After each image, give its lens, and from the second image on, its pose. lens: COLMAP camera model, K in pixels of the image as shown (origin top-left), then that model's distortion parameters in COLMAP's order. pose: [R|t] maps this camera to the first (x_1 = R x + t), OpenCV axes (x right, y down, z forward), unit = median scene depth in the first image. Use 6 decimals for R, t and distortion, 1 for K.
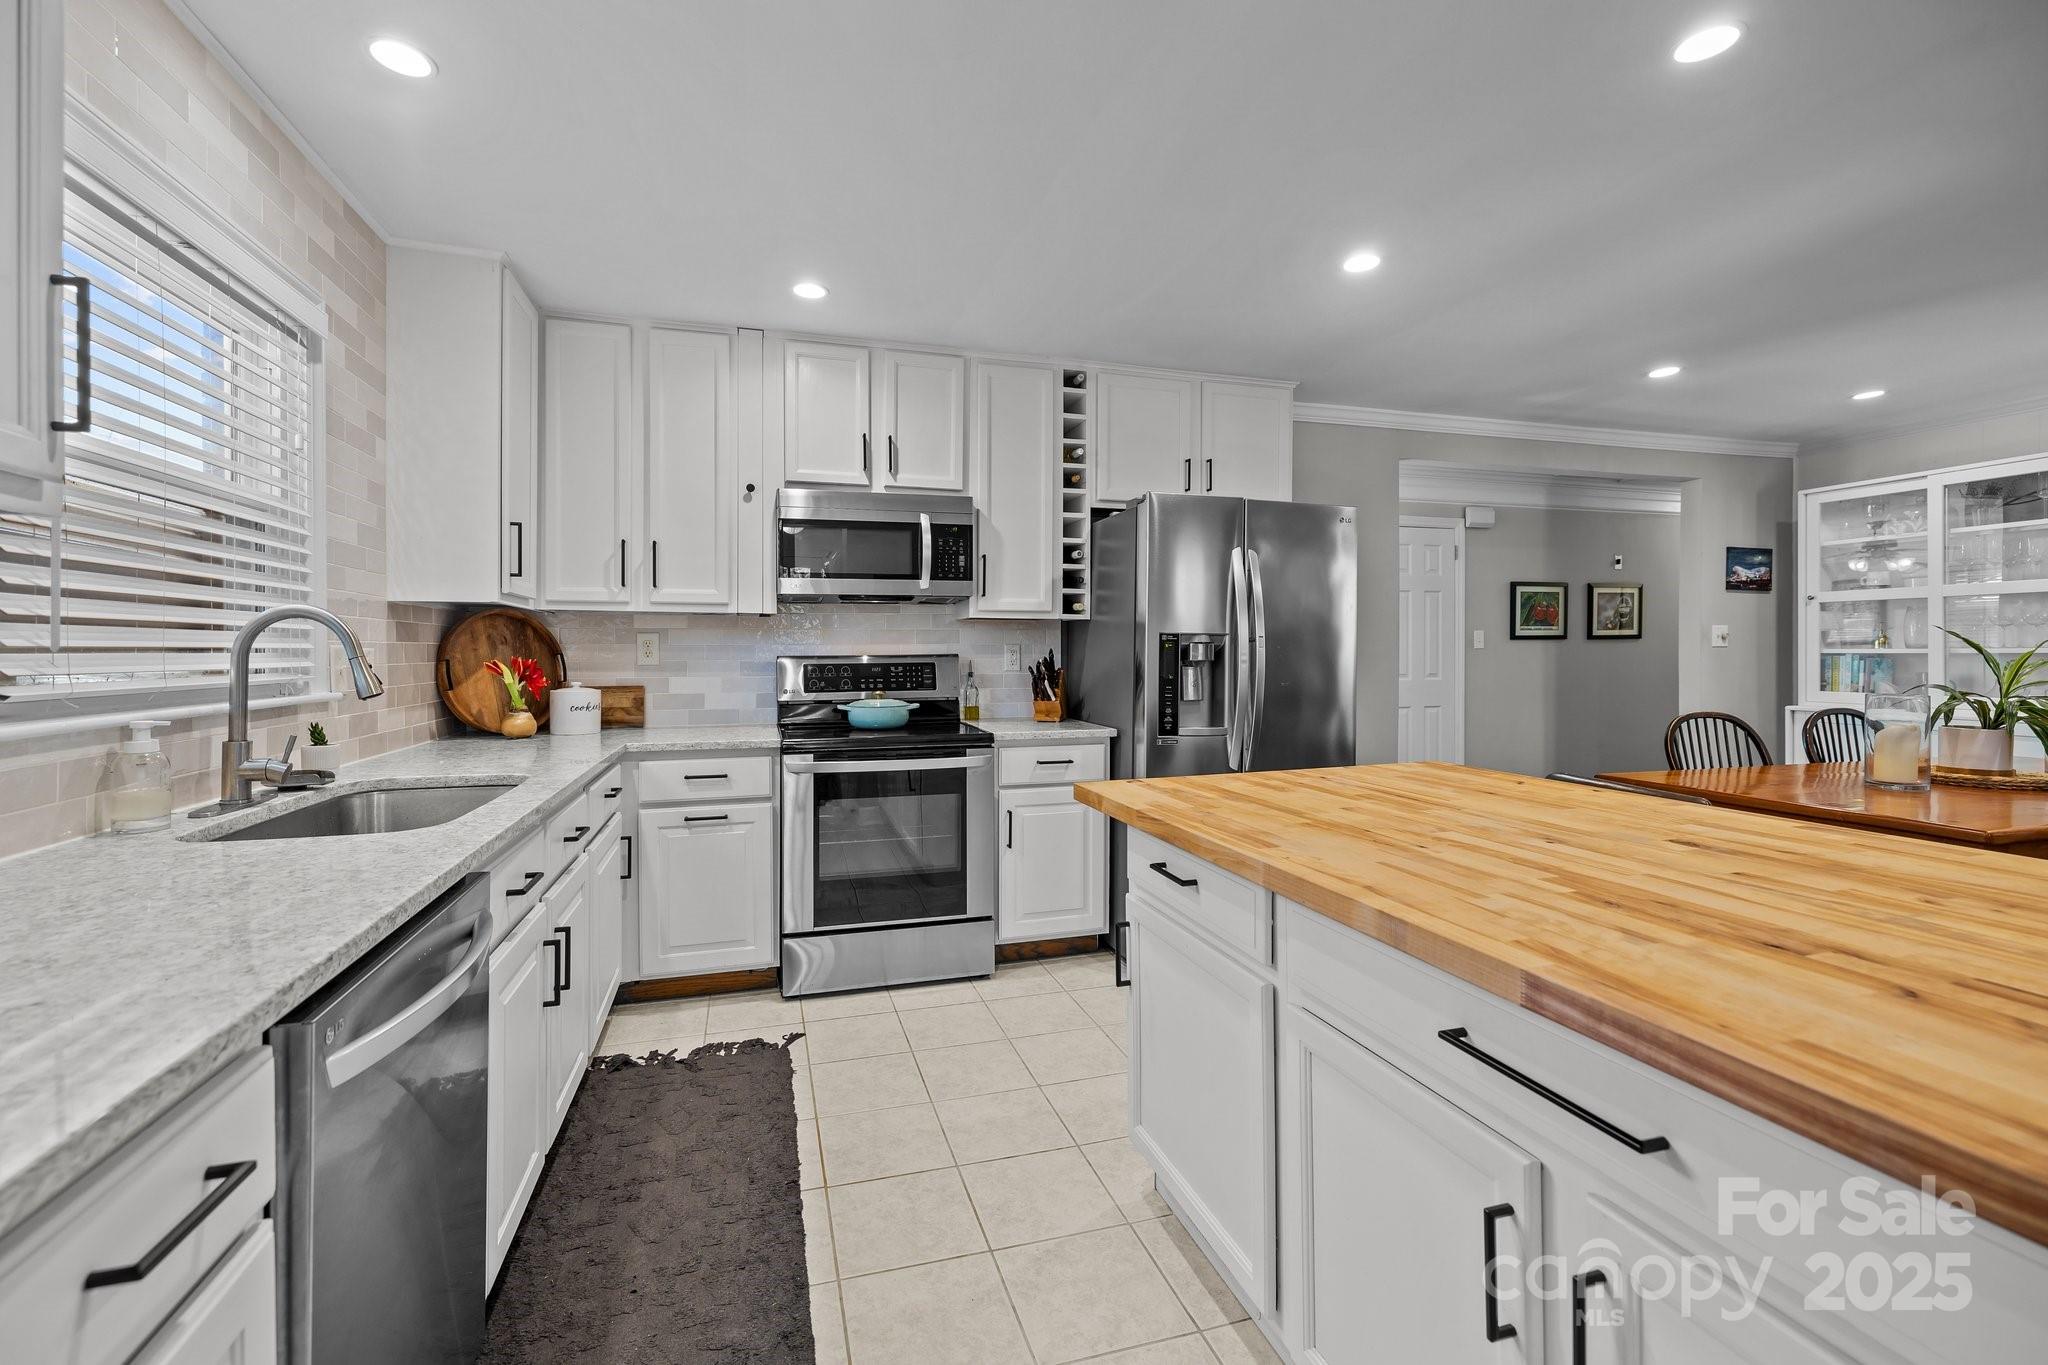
lens RADIAL K [[869.5, 0, 1012.3], [0, 869.5, 655.6], [0, 0, 1]] dist [0.000270, 0.000121]
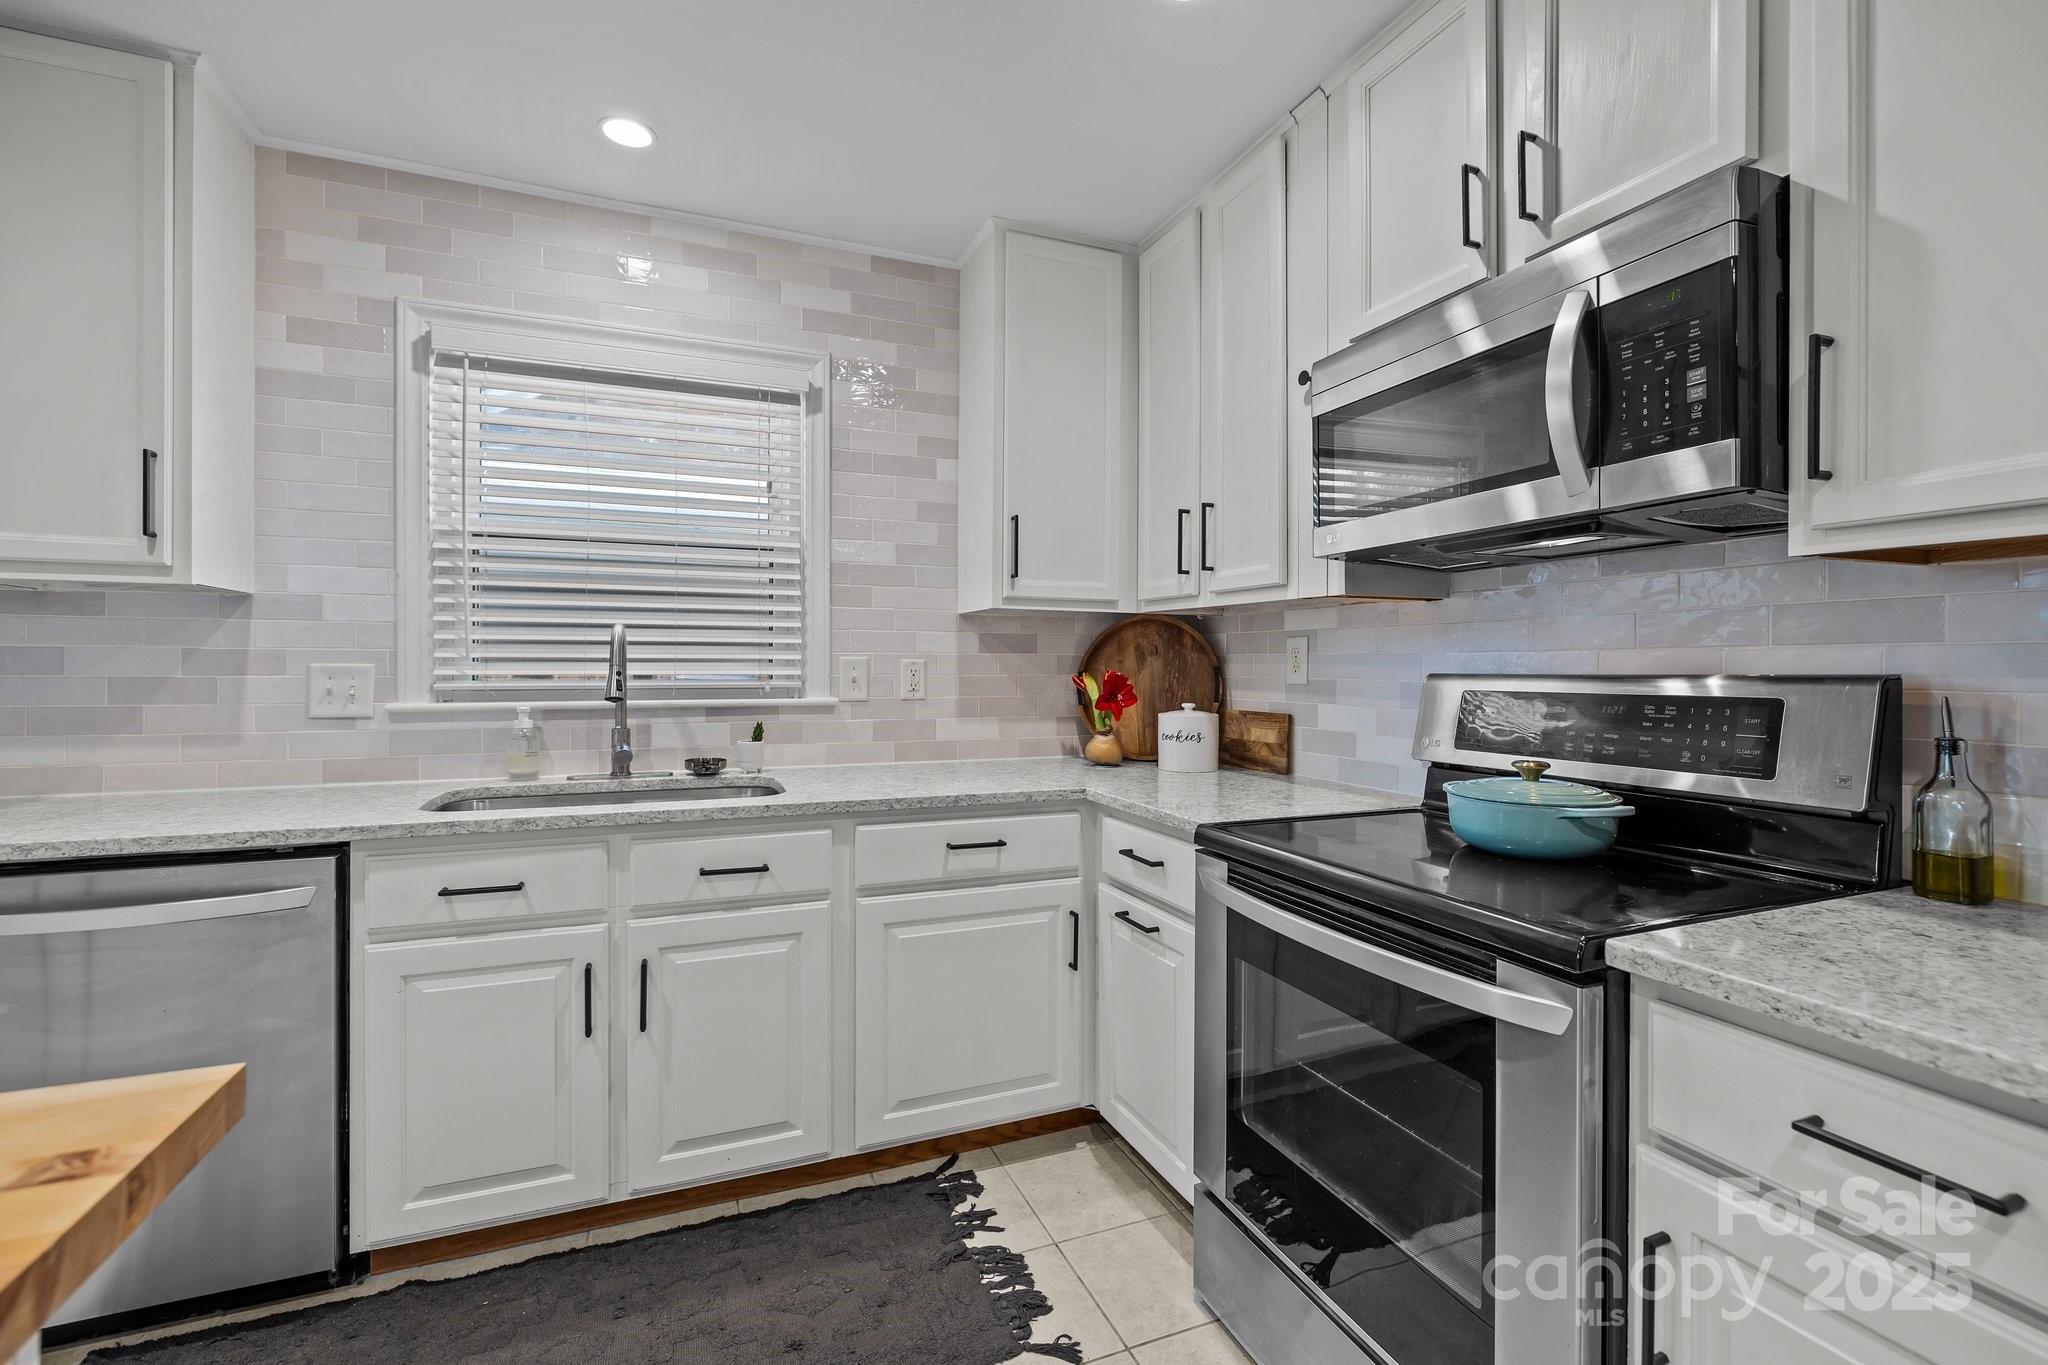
lens RADIAL K [[863.3, 0, 1004.9], [0, 863.3, 667.9], [0, 0, 1]] dist [-0.001954, 0.000067]
pose [[0.092538, 0.006917, -0.995685, 0.258619], [-0.010101, 0.999931, 0.006008, -0.004392], [0.995658, 0.009502, 0.092601, 0.791193]]
